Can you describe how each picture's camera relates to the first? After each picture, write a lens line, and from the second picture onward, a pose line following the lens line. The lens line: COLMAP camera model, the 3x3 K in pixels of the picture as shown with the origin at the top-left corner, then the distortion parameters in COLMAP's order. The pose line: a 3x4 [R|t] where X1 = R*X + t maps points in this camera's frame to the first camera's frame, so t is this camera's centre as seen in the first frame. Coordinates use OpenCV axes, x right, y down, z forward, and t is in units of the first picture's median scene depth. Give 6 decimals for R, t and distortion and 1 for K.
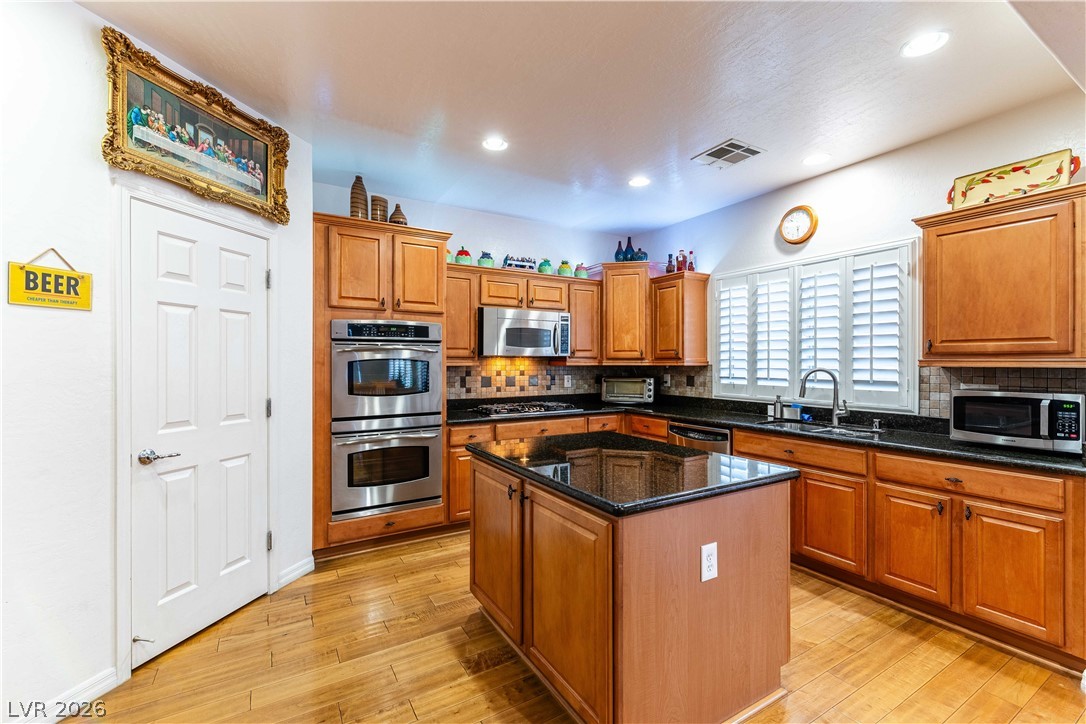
lens RADIAL K [[467.3, 0, 545.3], [0, 467.3, 364.6], [0, 0, 1]] dist [-0.000457, -0.000089]
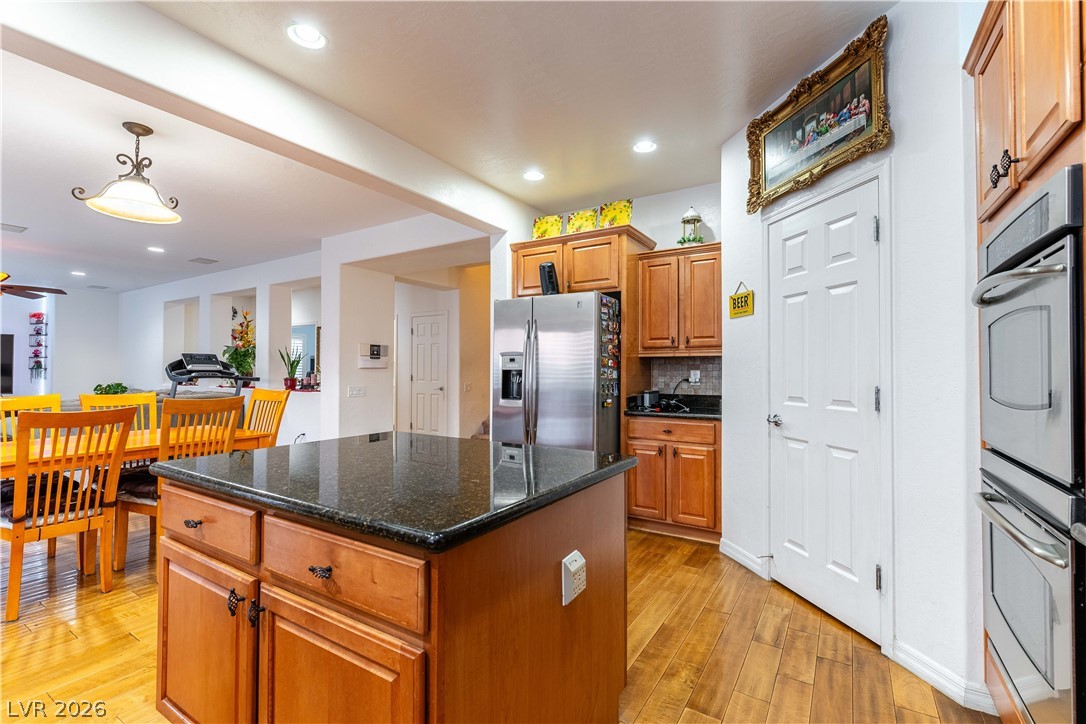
lens RADIAL K [[481.2, 0, 543.0], [0, 481.2, 362.0], [0, 0, 1]] dist [0.000144, 0.000026]
pose [[-0.893083, -0.010315, -0.449773, 0.192362], [-0.005873, 0.999919, -0.011270, 0.034925], [0.449853, -0.007423, -0.893072, 1.161933]]
